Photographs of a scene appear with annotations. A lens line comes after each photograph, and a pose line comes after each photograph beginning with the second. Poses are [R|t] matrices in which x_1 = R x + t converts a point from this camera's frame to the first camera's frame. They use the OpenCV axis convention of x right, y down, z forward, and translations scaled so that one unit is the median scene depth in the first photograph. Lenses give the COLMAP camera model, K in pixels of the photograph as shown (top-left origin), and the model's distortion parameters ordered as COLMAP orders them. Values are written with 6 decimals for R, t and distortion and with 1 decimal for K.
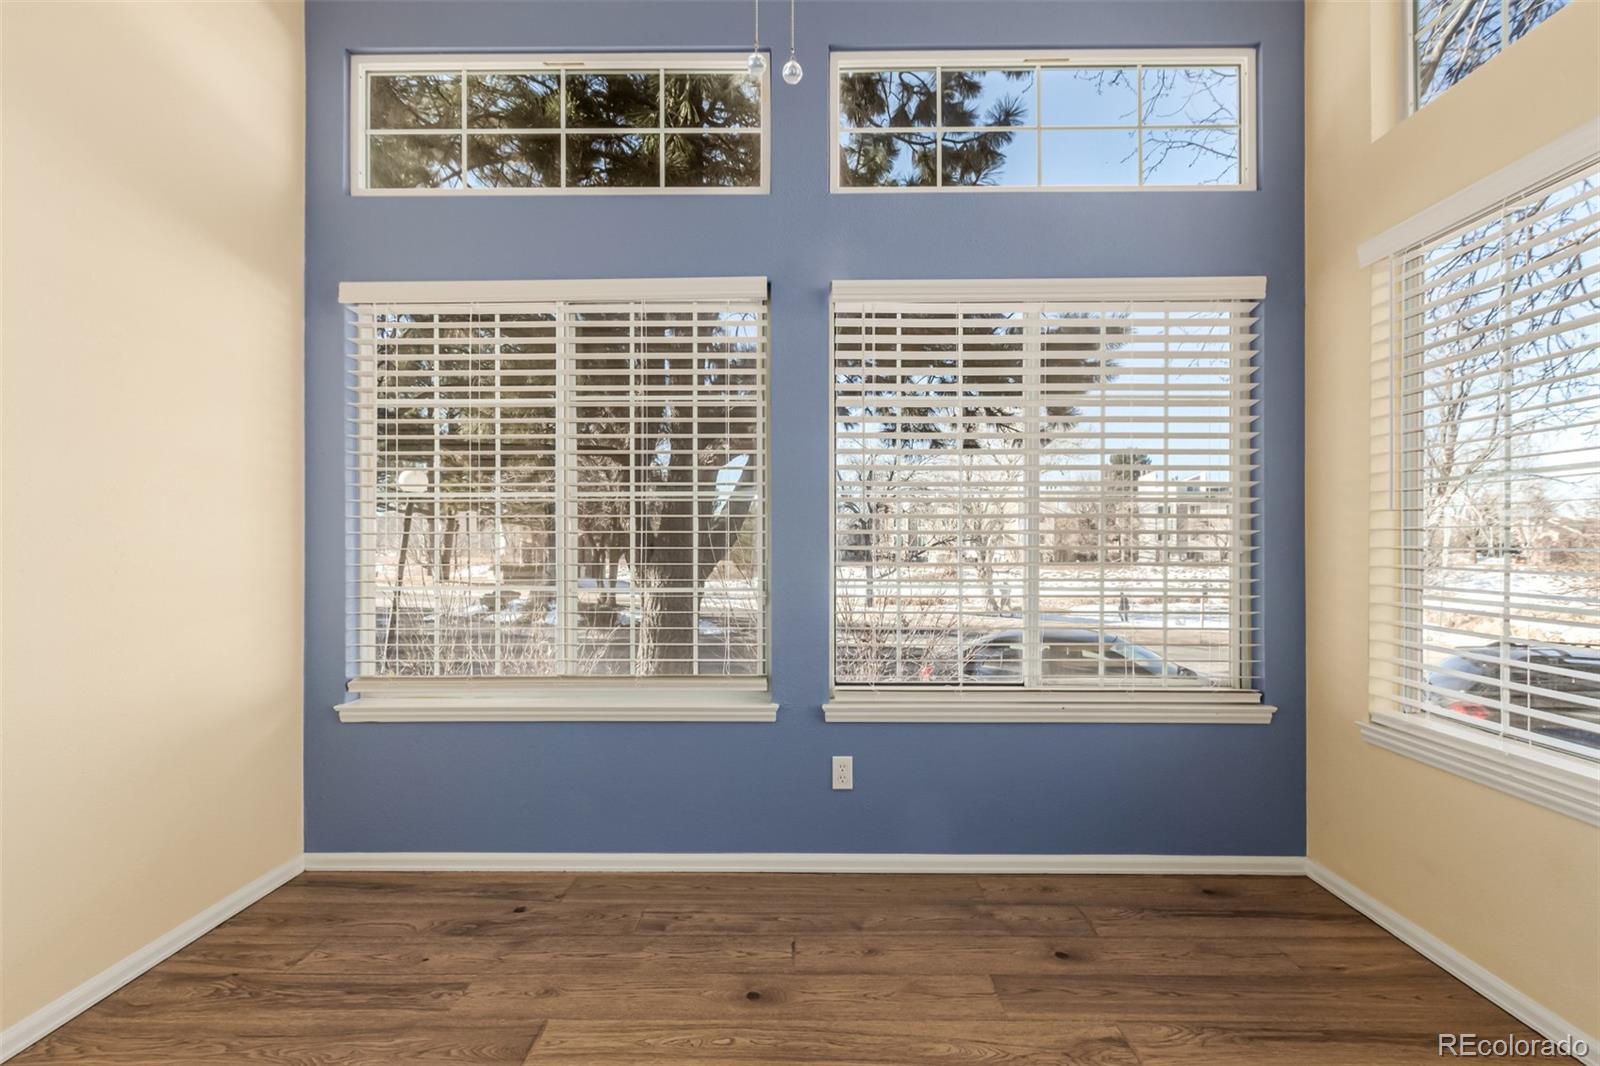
lens RADIAL K [[741.9, 0, 807.8], [0, 741.9, 533.6], [0, 0, 1]] dist [0.007592, -0.003715]
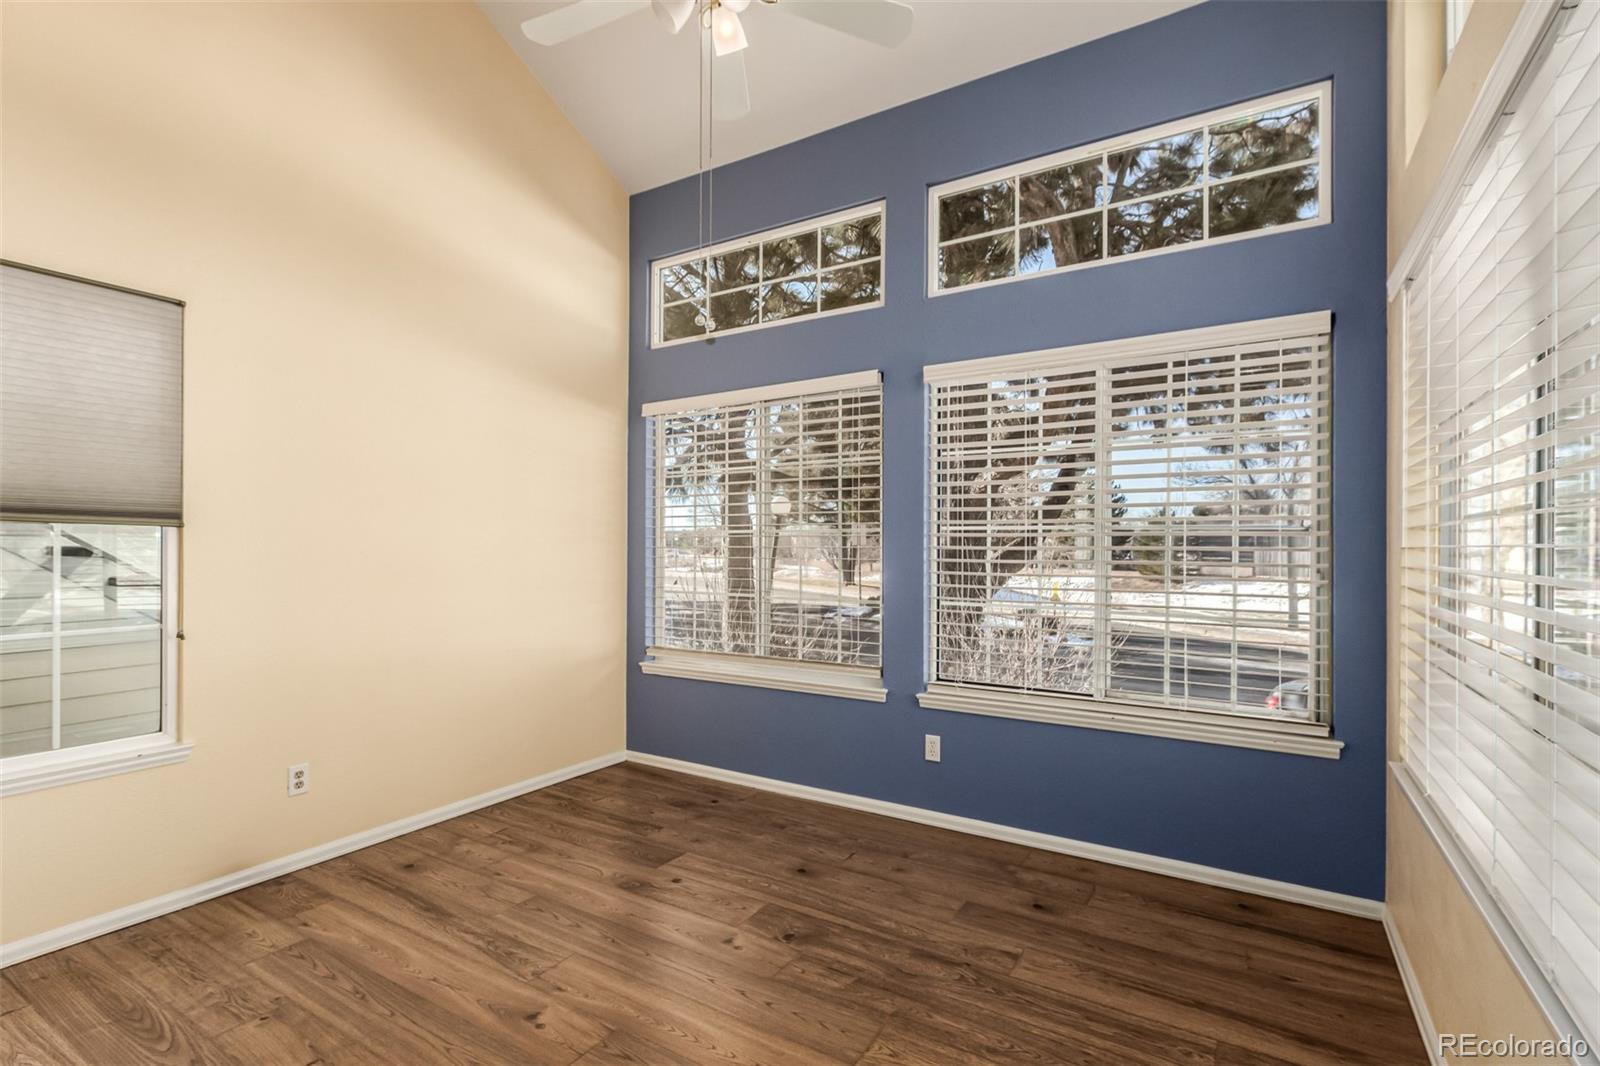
lens RADIAL K [[741.9, 0, 813.2], [0, 741.9, 539.3], [0, 0, 1]] dist [0.007592, -0.003715]
pose [[0.859257, -0.002470, -0.511539, 0.582207], [0.000230, 0.999990, -0.004442, -0.037237], [0.511545, 0.003699, 0.859249, -0.233660]]
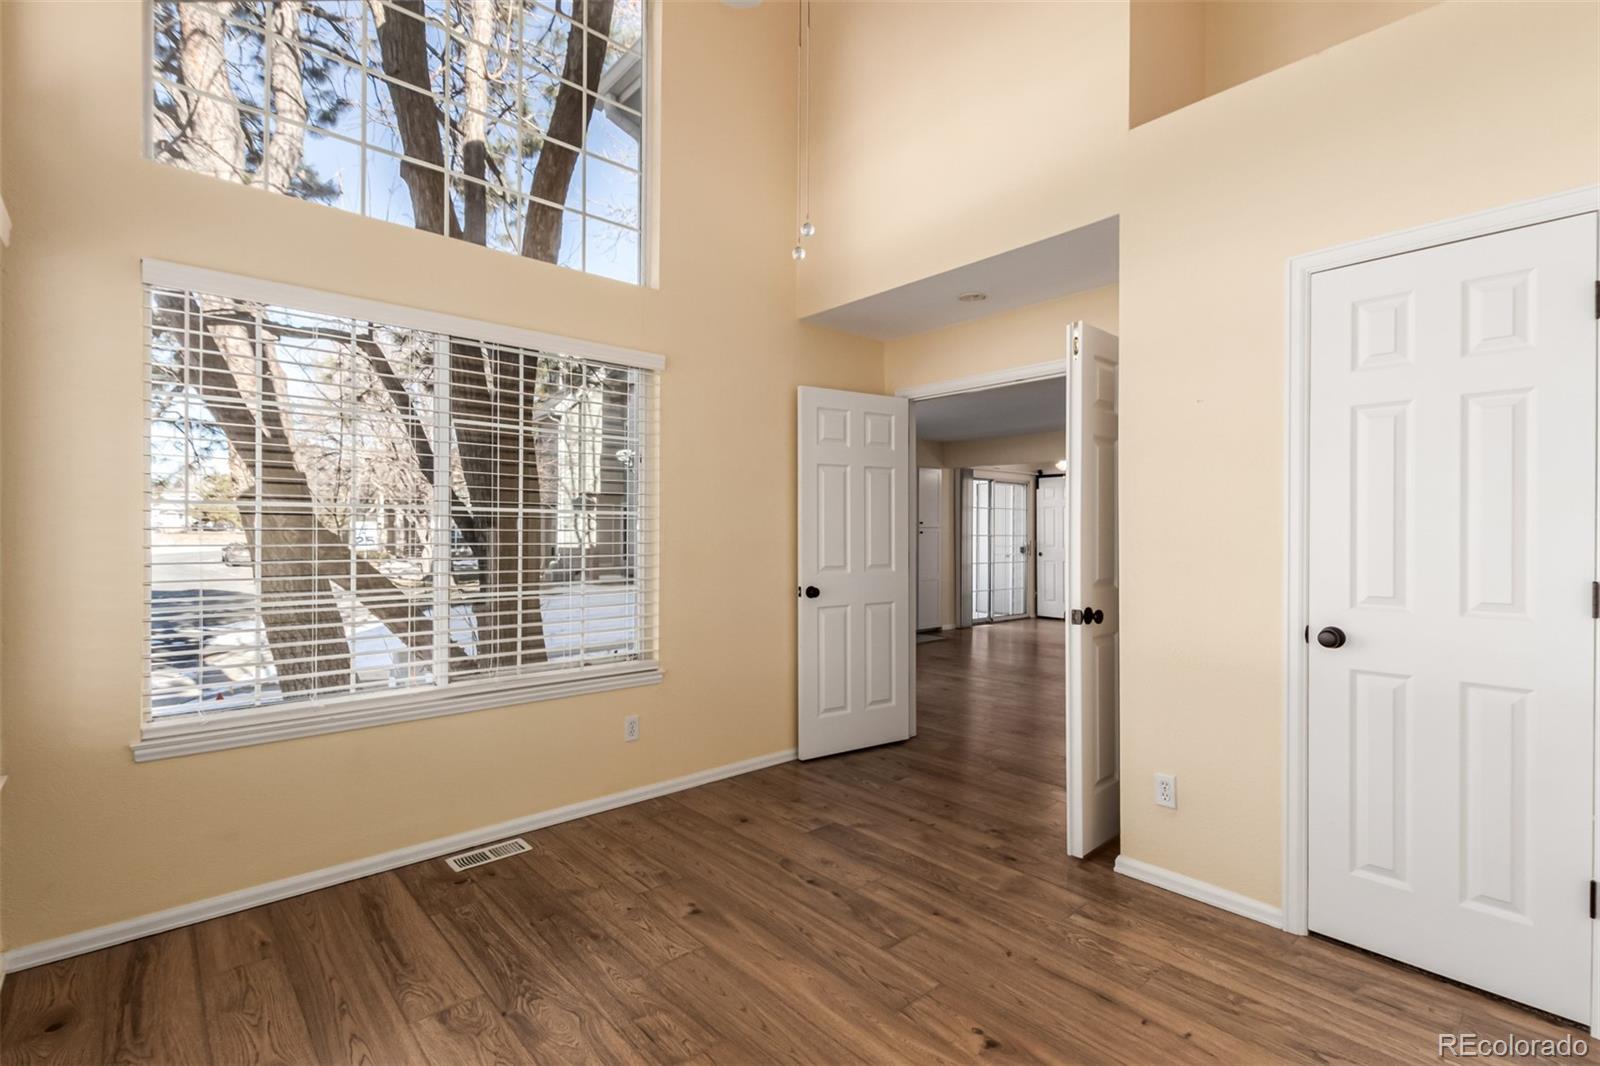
lens RADIAL K [[741.9, 0, 802.5], [0, 741.9, 538.4], [0, 0, 1]] dist [0.007592, -0.003715]
pose [[-0.669960, -0.001540, 0.742396, -0.562149], [-0.007069, 0.999966, -0.004306, -0.019236], [-0.742364, -0.008133, -0.669948, 0.994525]]
